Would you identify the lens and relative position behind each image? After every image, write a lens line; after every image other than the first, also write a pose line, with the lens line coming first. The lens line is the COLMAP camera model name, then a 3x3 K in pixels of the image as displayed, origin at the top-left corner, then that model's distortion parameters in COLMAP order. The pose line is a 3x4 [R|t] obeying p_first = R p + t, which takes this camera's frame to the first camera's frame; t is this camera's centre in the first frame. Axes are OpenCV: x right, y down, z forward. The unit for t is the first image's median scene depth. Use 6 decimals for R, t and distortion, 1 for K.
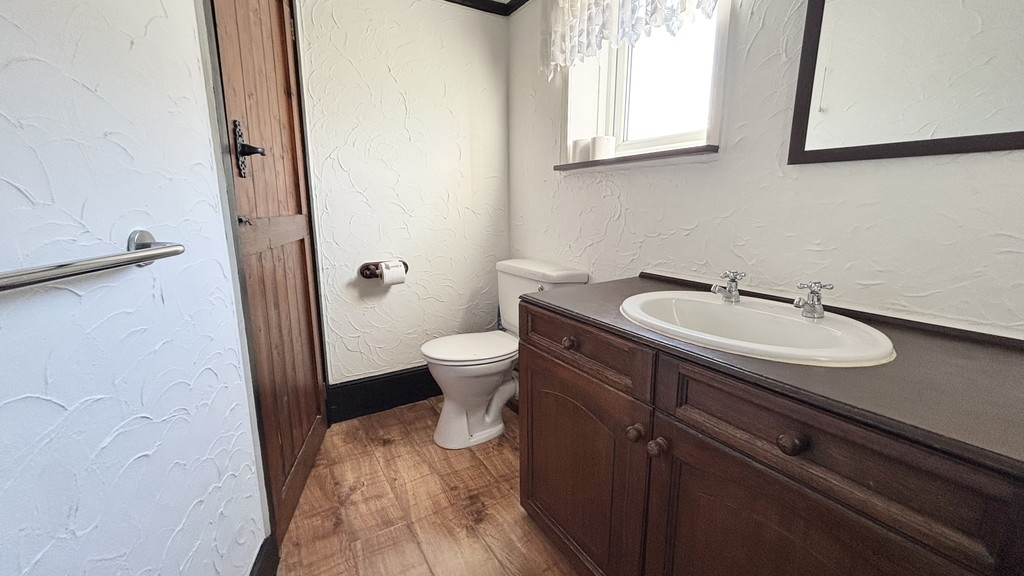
lens RADIAL K [[411.5, 0, 511.9], [0, 411.5, 284.2], [0, 0, 1]] dist [0.002111, -0.002043]
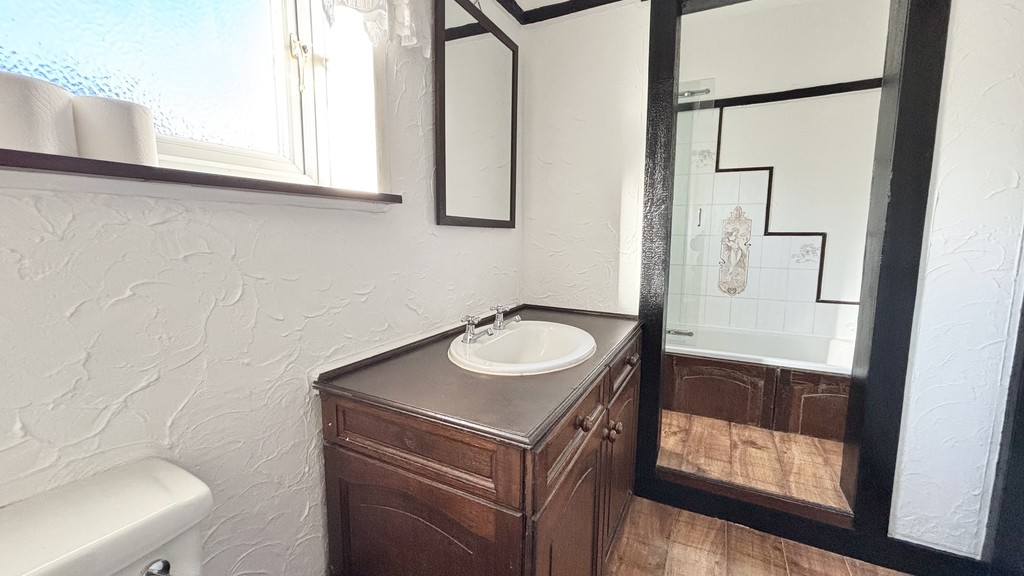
lens RADIAL K [[411.5, 0, 514.8], [0, 411.5, 284.6], [0, 0, 1]] dist [0.002111, -0.002043]
pose [[-0.540175, -0.110762, 0.834232, -0.367462], [0.148048, 0.963333, 0.223766, -0.276020], [-0.828428, 0.244379, -0.503970, 1.128878]]
